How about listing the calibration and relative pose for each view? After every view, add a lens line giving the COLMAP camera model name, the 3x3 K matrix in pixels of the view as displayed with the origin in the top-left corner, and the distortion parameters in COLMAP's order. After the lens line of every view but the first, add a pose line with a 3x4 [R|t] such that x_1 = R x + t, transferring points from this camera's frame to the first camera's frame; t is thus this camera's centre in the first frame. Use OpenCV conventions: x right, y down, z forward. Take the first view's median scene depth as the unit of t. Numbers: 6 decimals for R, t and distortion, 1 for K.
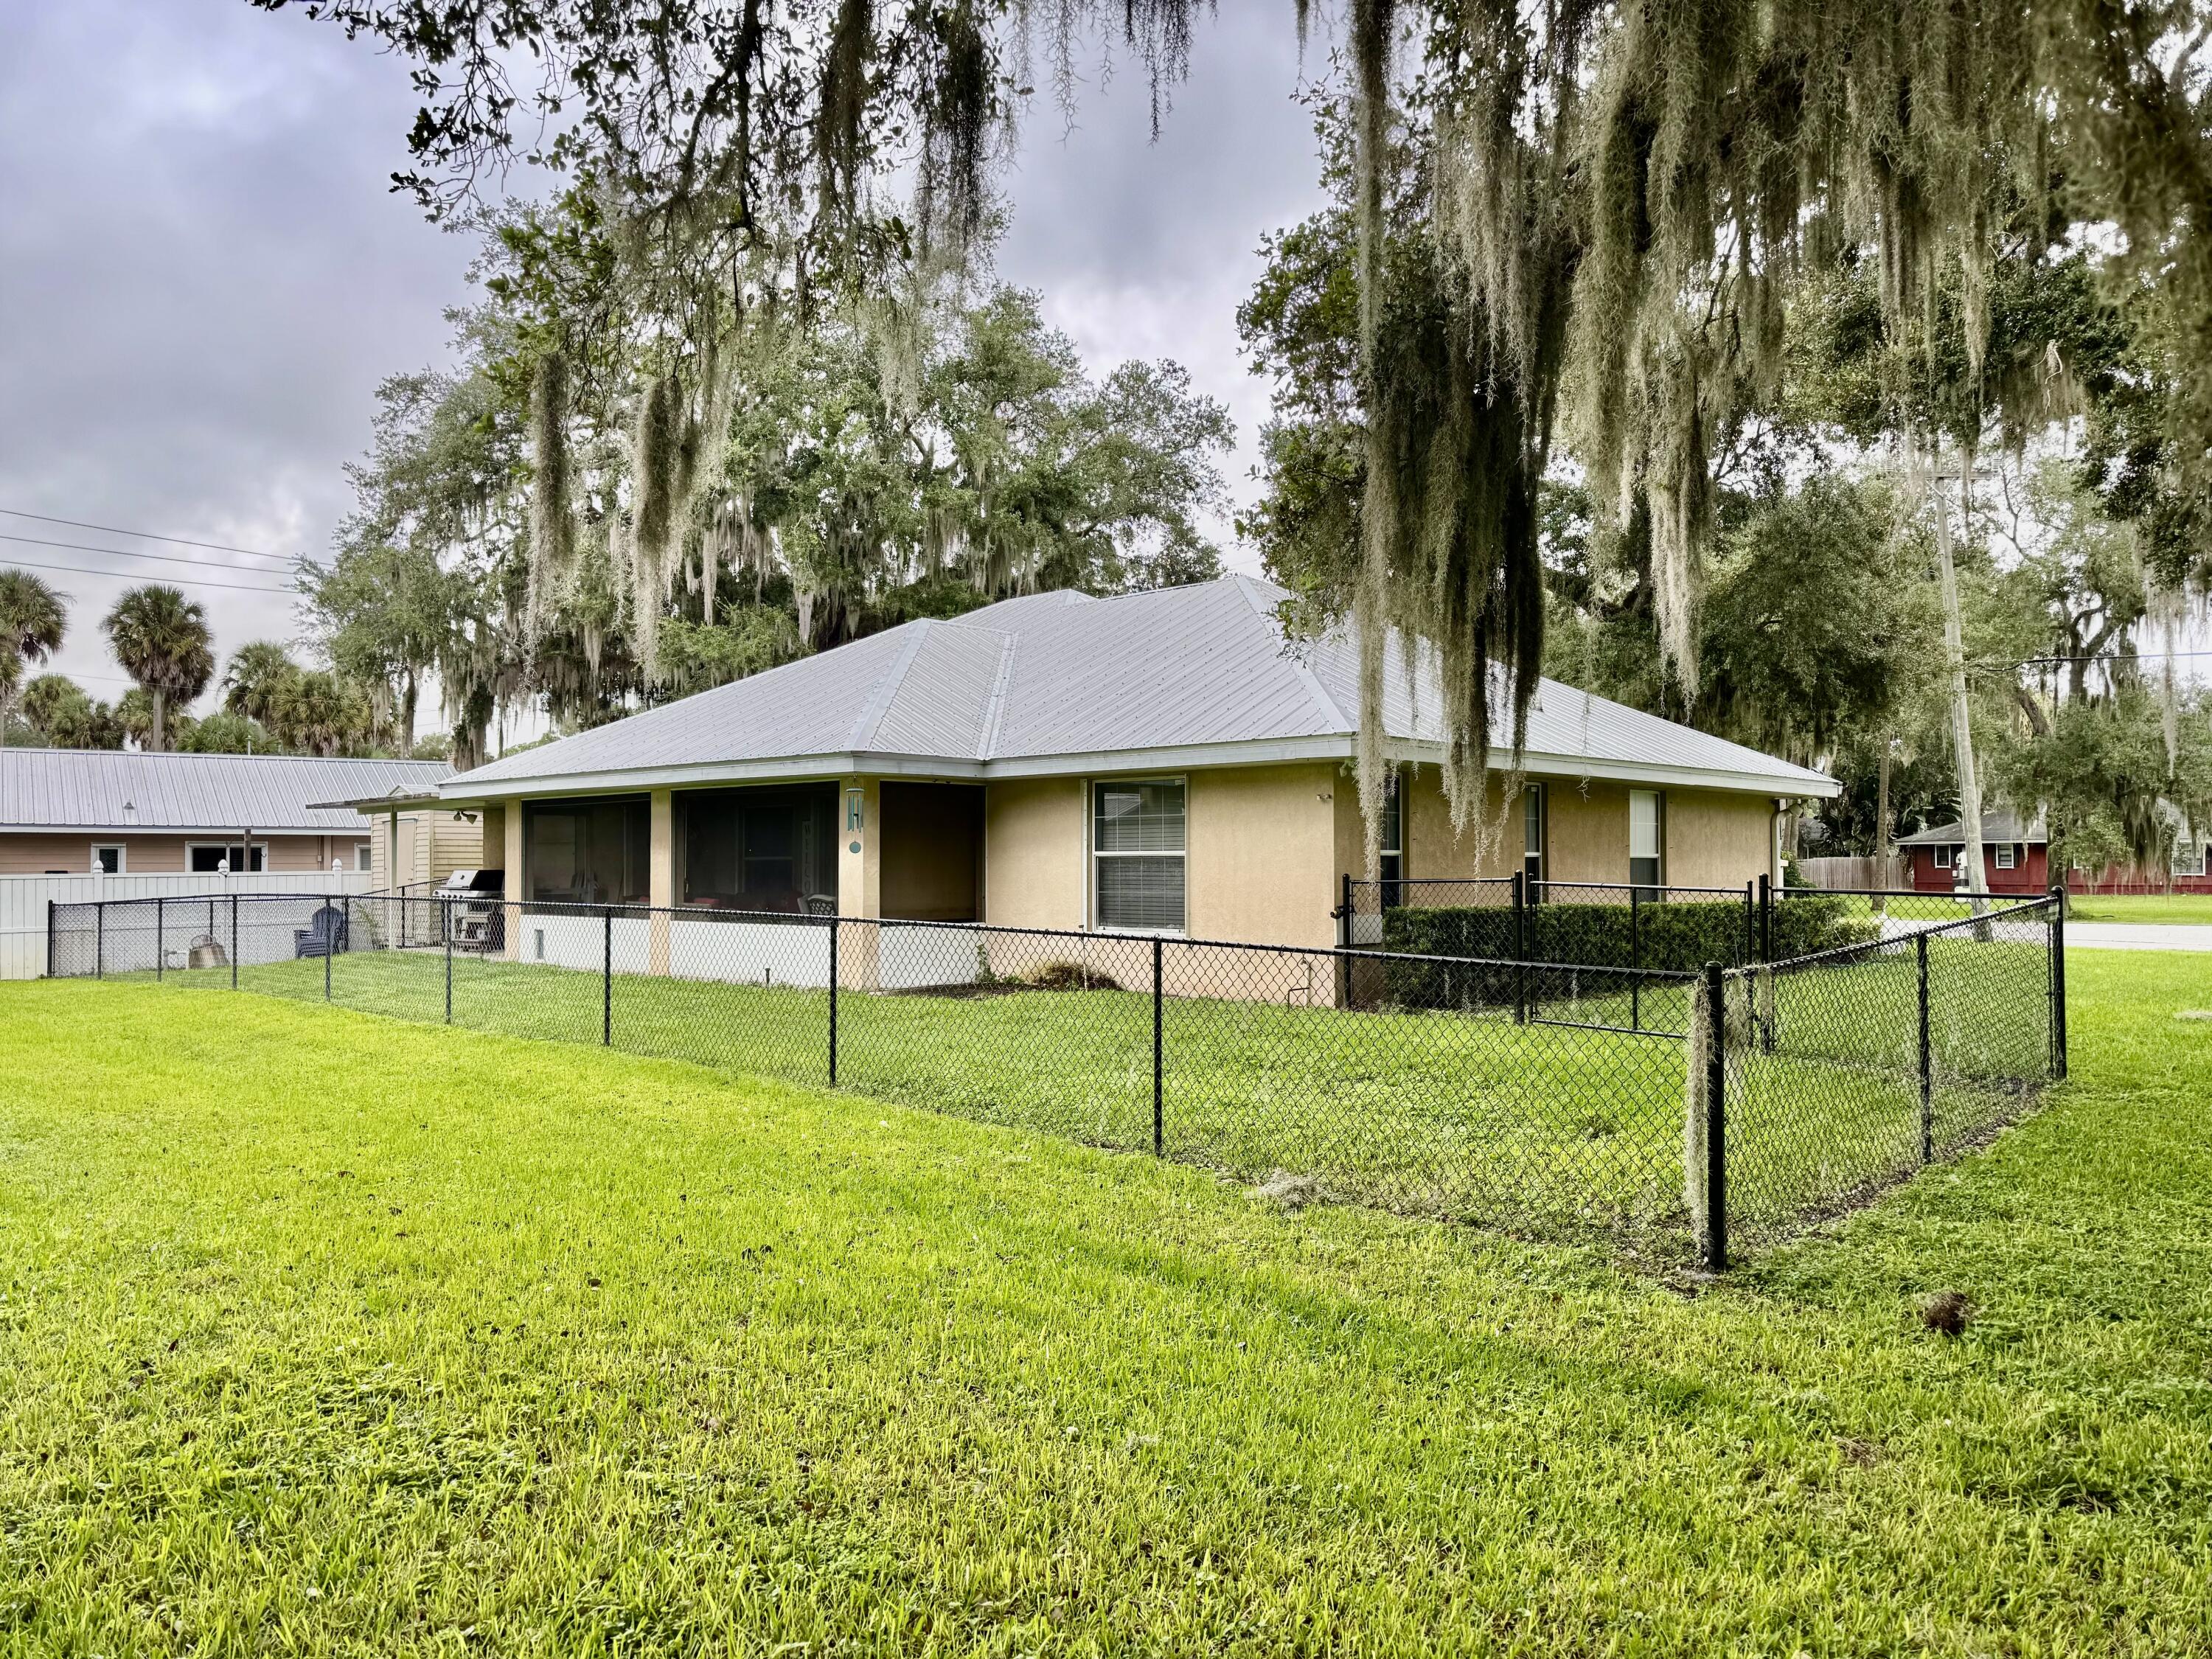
lens RADIAL K [[1558.8, 0, 1089.4], [0, 1558.8, 838.6], [0, 0, 1]] dist [0.048262, -0.048709]
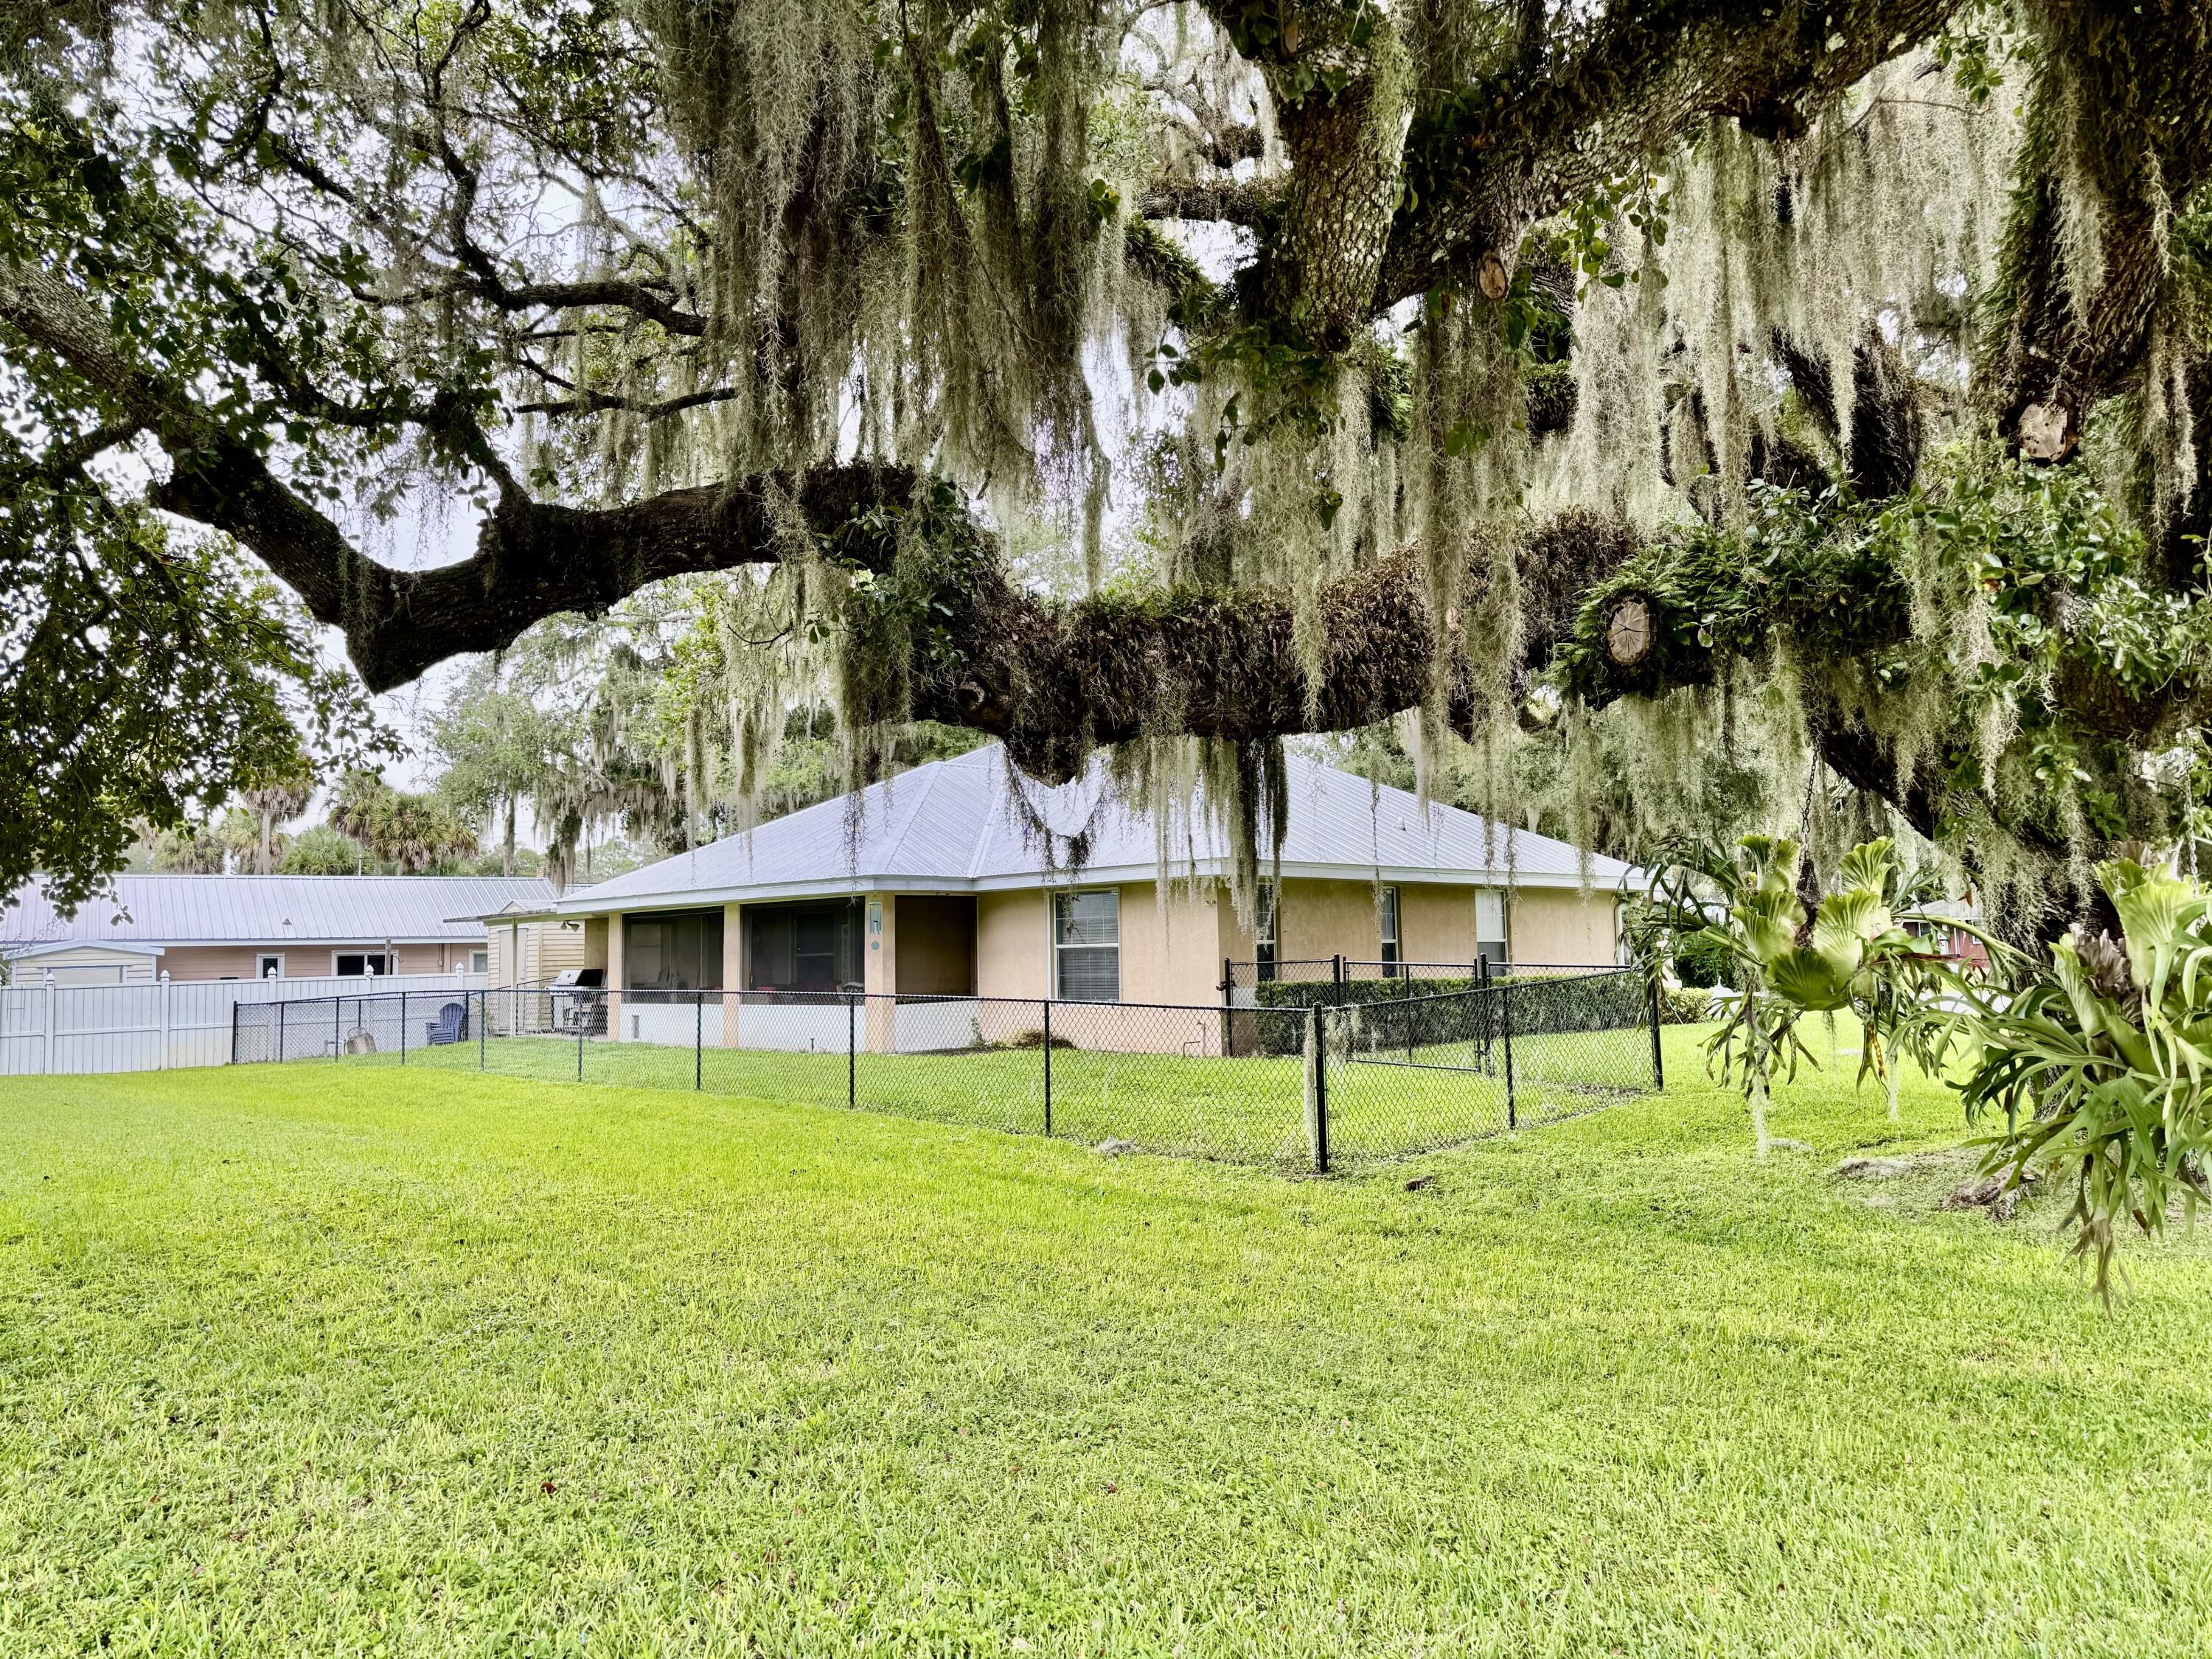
lens RADIAL K [[1558.8, 0, 1125.3], [0, 1558.8, 824.4], [0, 0, 1]] dist [0.048262, -0.048709]
pose [[0.999704, -0.021040, -0.012230, 0.060879], [0.020192, 0.997633, -0.065733, -0.004396], [0.013584, 0.065467, 0.997762, -0.255727]]
